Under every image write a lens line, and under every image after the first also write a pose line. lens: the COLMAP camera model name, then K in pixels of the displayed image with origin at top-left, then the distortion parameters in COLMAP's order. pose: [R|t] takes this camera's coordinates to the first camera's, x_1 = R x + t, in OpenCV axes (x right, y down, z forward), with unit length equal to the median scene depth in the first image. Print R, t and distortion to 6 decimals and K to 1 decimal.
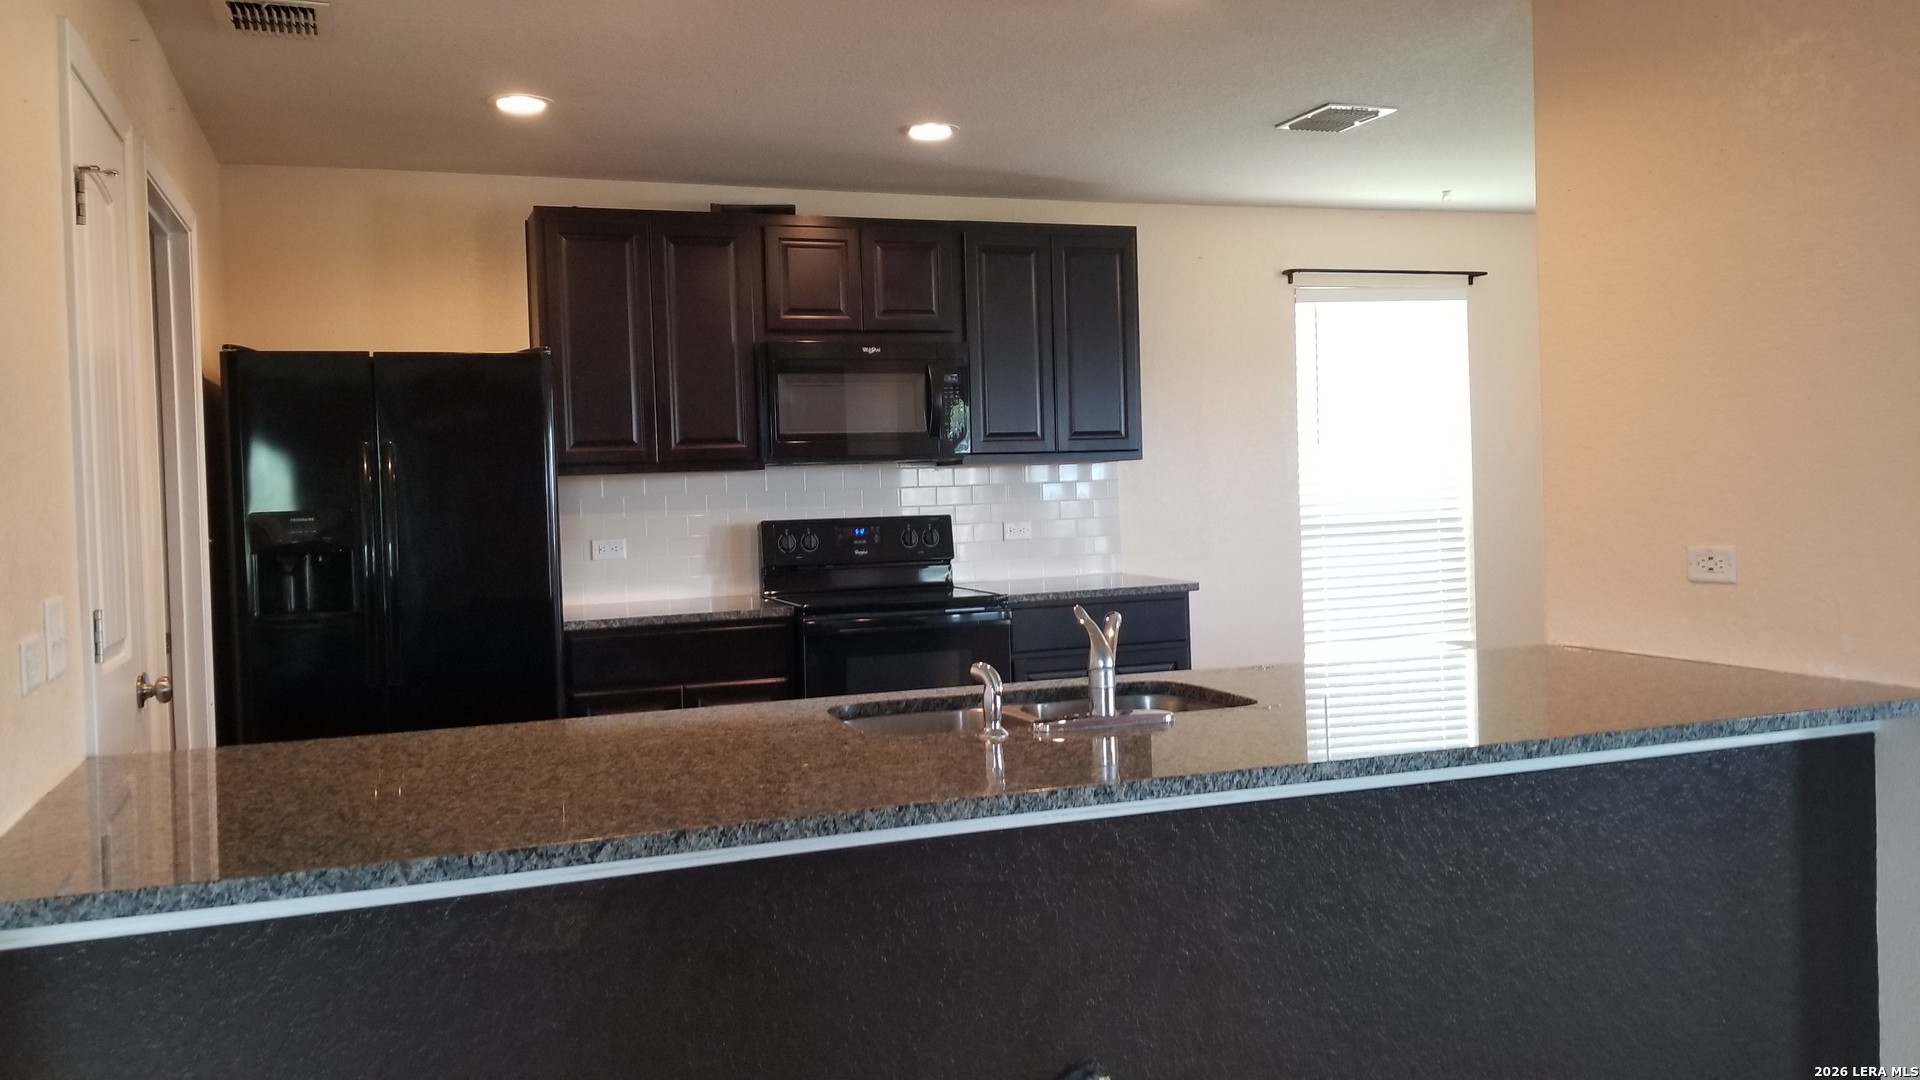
lens RADIAL K [[1497.6, 0, 931.0], [0, 1497.6, 500.5], [0, 0, 1]] dist [0.136369, -0.295598]
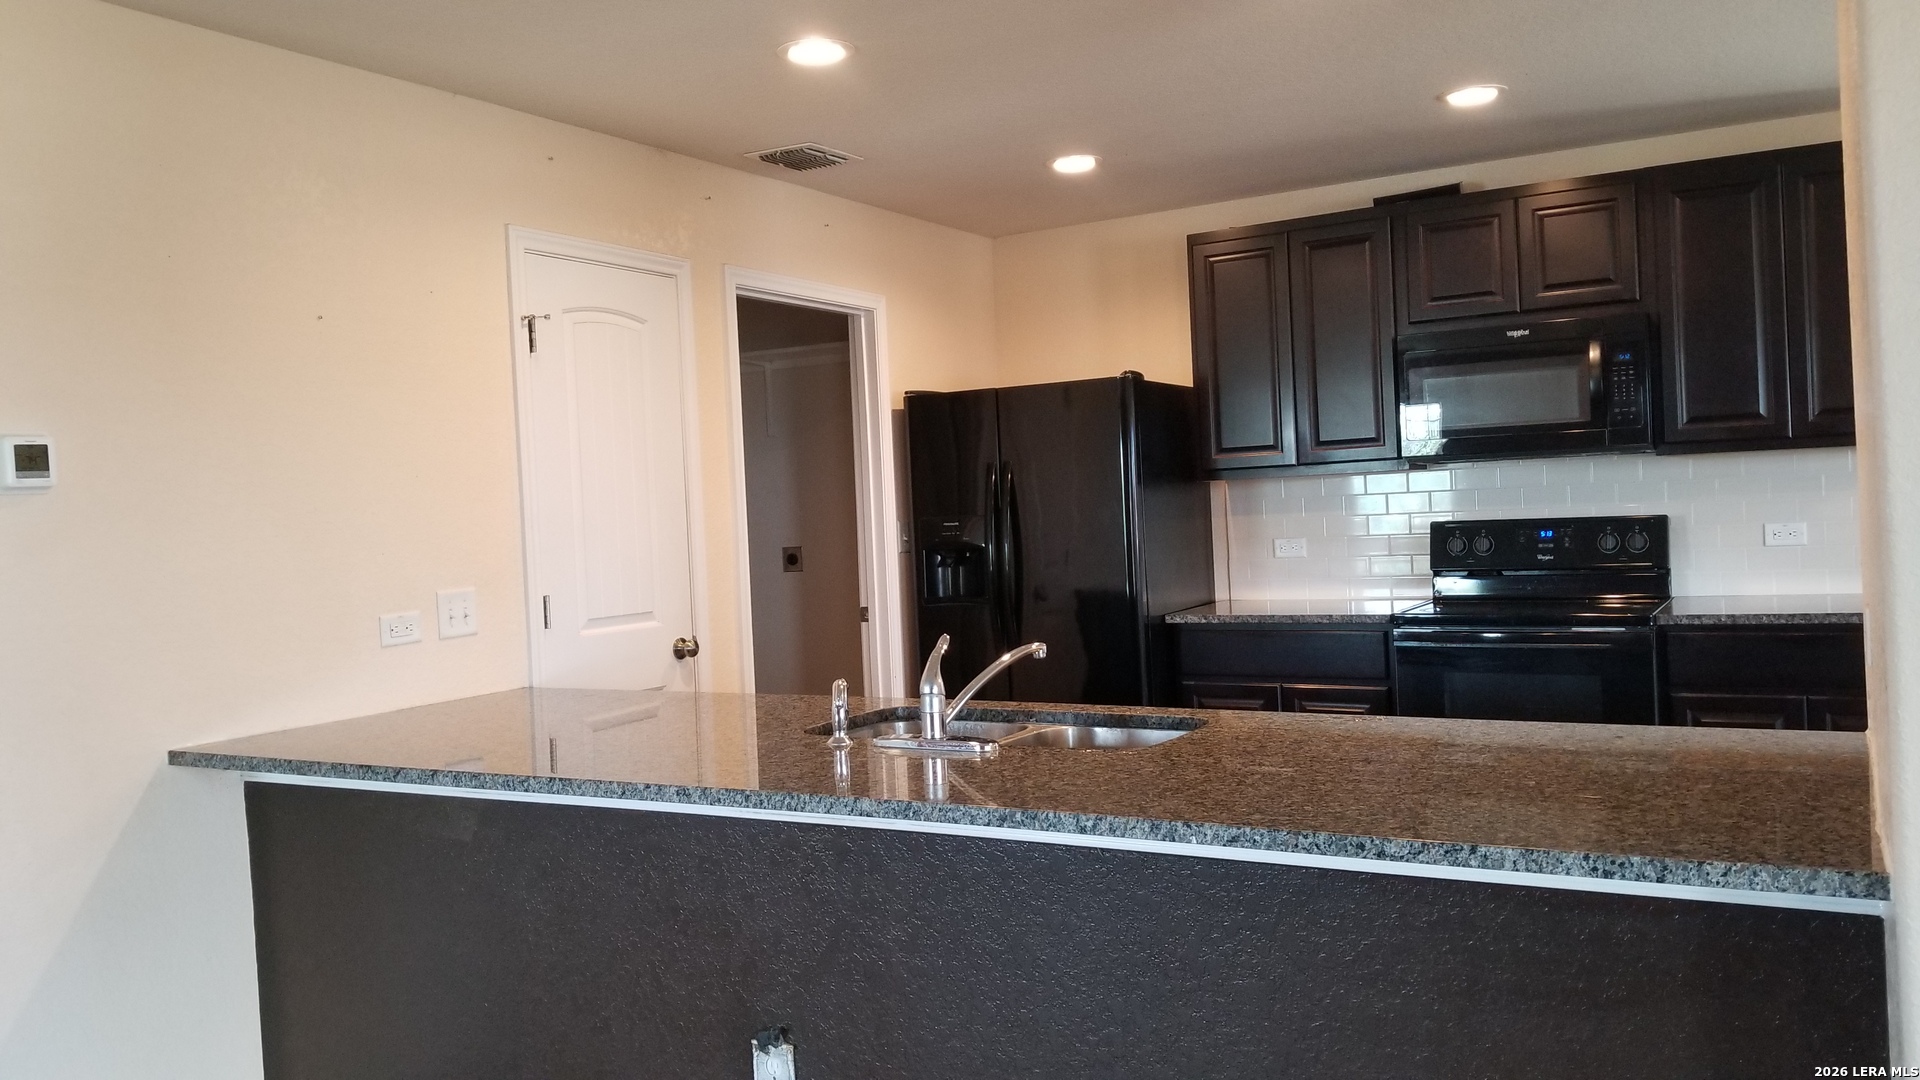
lens RADIAL K [[1484.9, 0, 938.5], [0, 1484.9, 520.0], [0, 0, 1]] dist [0.108739, -0.196102]
pose [[0.637277, 0.007624, -0.770597, 0.430356], [0.019053, 0.999489, 0.025646, -0.018214], [0.770399, -0.031026, 0.636807, 0.153085]]
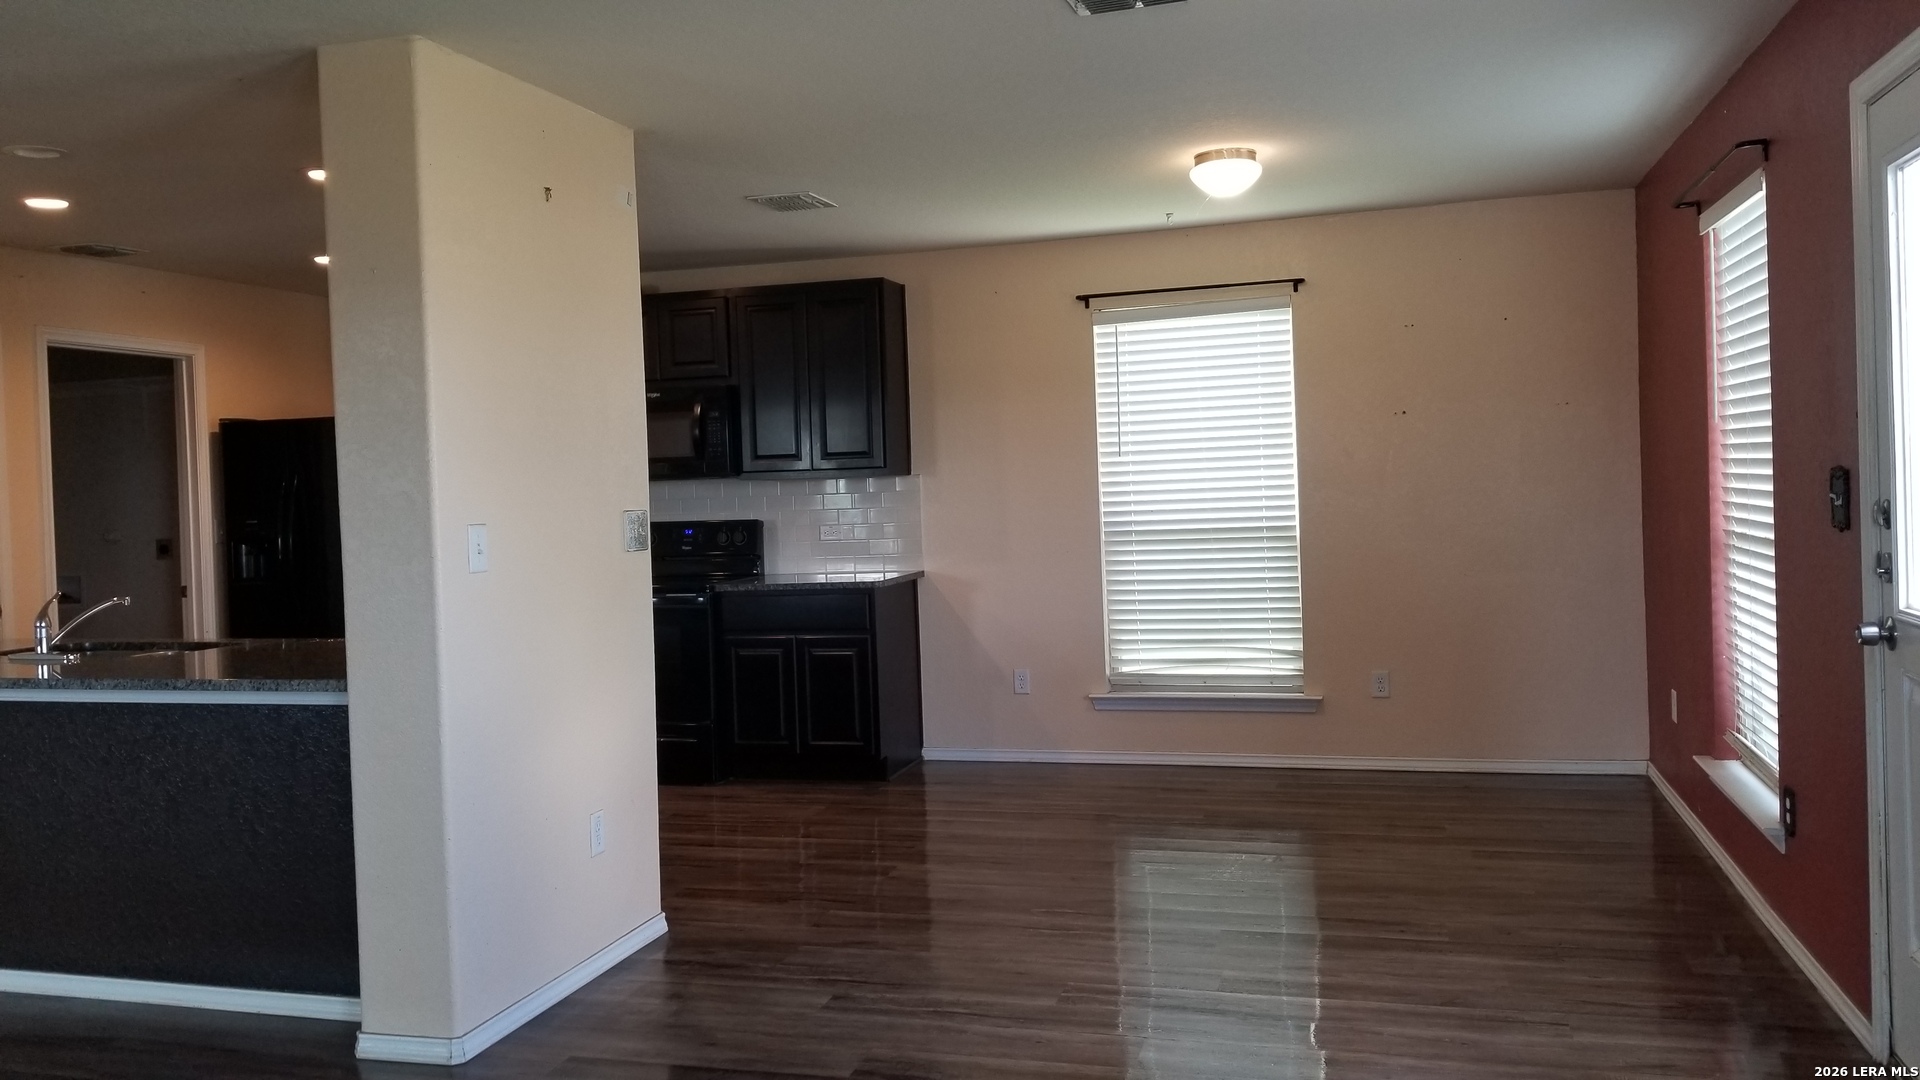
lens RADIAL K [[1484.9, 0, 938.5], [0, 1484.9, 520.0], [0, 0, 1]] dist [0.108739, -0.196102]
pose [[0.800899, 0.017005, -0.598558, 0.938553], [0.002948, 0.999473, 0.032339, -0.032162], [0.598792, -0.027665, 0.800426, 0.096601]]
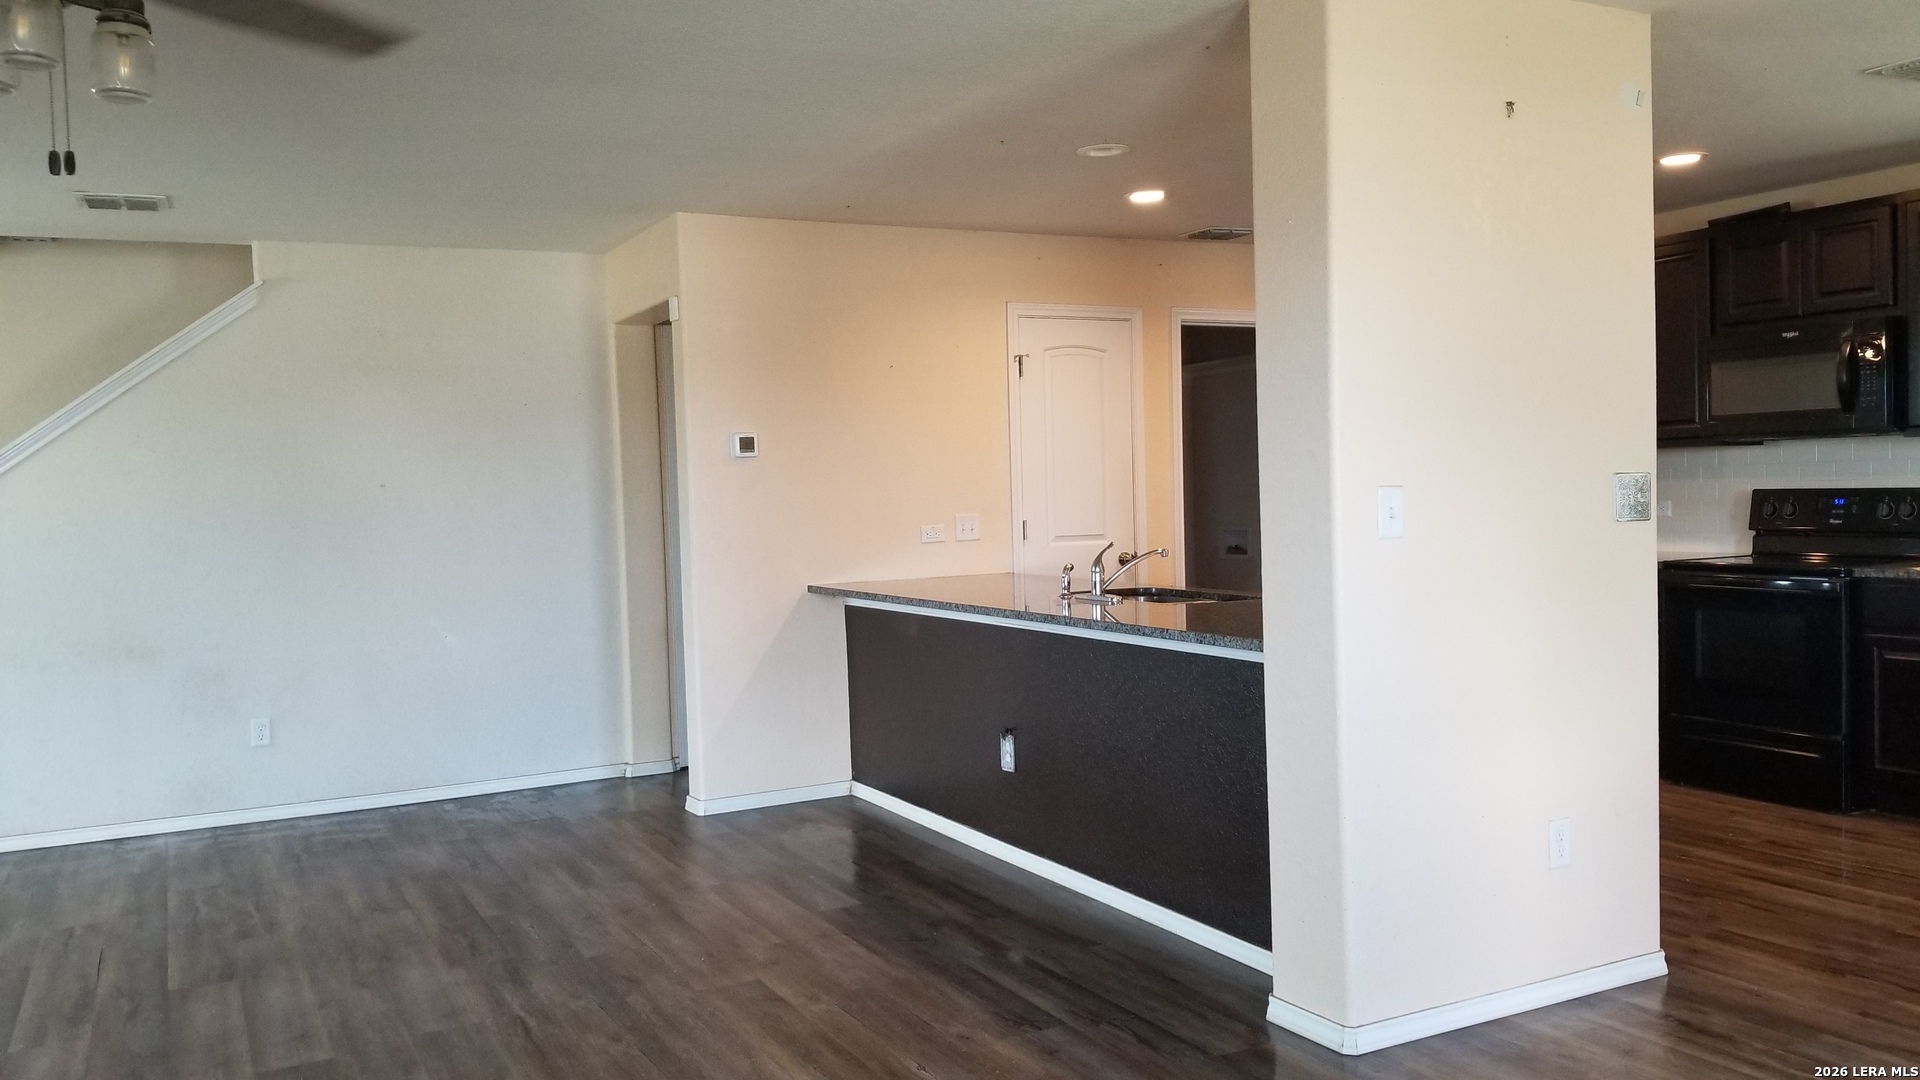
lens RADIAL K [[1491.8, 0, 972.5], [0, 1491.8, 548.0], [0, 0, 1]] dist [0.095204, -0.142803]
pose [[0.139055, 0.065088, -0.988143, 0.964303], [0.012611, 0.997640, 0.067488, -0.027547], [0.990204, -0.021846, 0.137906, 0.254955]]
